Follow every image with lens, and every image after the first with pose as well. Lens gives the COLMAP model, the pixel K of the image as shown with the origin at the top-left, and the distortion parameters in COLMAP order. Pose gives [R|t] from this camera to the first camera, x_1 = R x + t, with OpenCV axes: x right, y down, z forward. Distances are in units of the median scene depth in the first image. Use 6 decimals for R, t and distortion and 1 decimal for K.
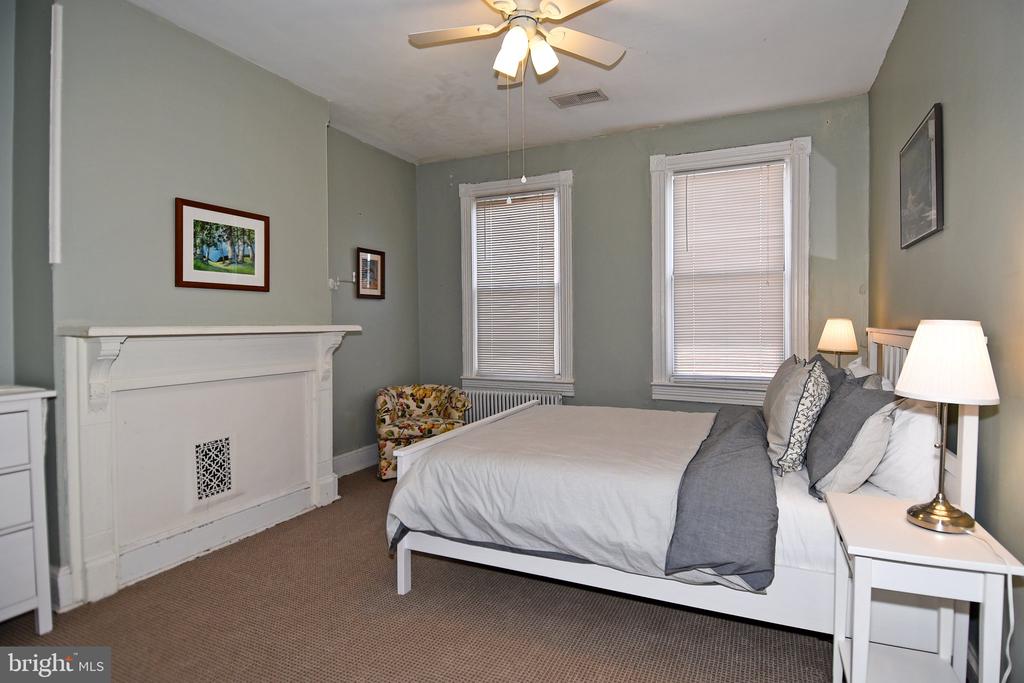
lens RADIAL K [[548.4, 0, 542.0], [0, 548.4, 327.0], [0, 0, 1]] dist [0.051822, -0.045437]
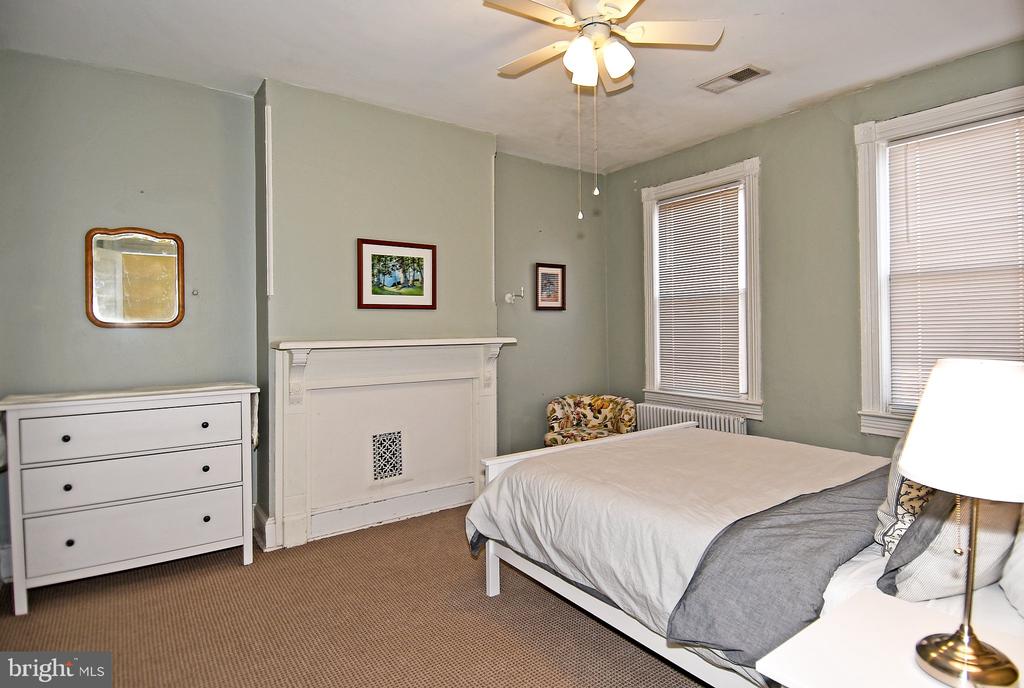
lens RADIAL K [[565.4, 0, 529.8], [0, 565.4, 325.6], [0, 0, 1]] dist [0.051124, -0.024483]
pose [[0.862113, -0.001615, -0.506713, 0.222187], [-0.001053, 0.999987, -0.004978, -0.018593], [0.506715, 0.004825, 0.862100, 0.055474]]
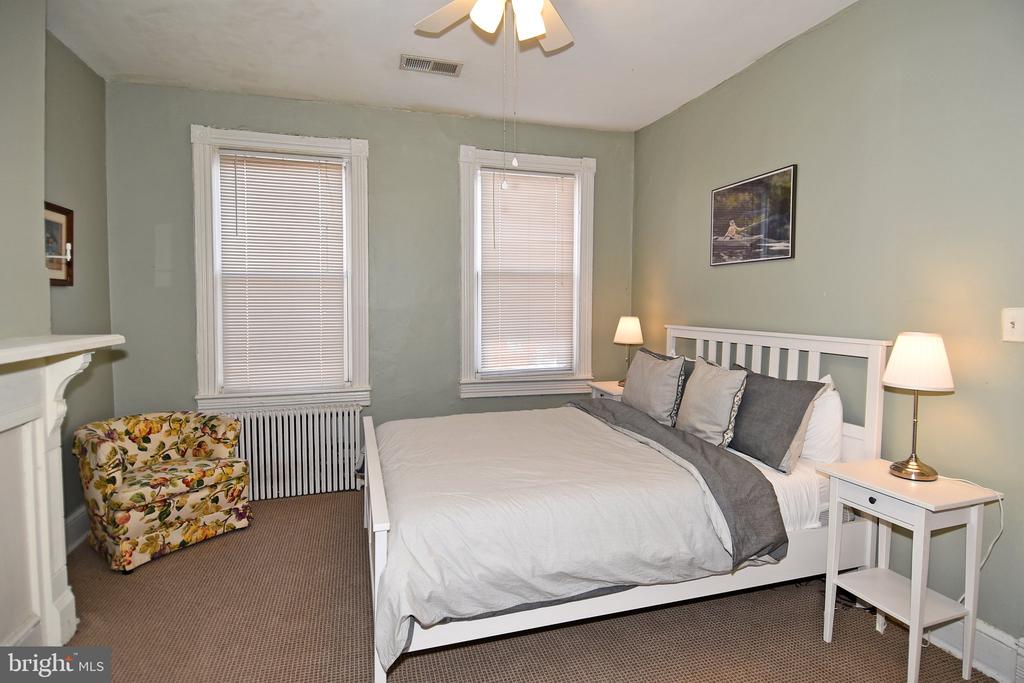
lens RADIAL K [[534.5, 0, 543.9], [0, 534.5, 321.4], [0, 0, 1]] dist [0.044677, -0.041974]
pose [[0.749305, -0.015238, 0.662050, -0.329779], [0.001239, 0.999766, 0.021609, -0.026040], [-0.662224, -0.015372, 0.749148, 0.213790]]
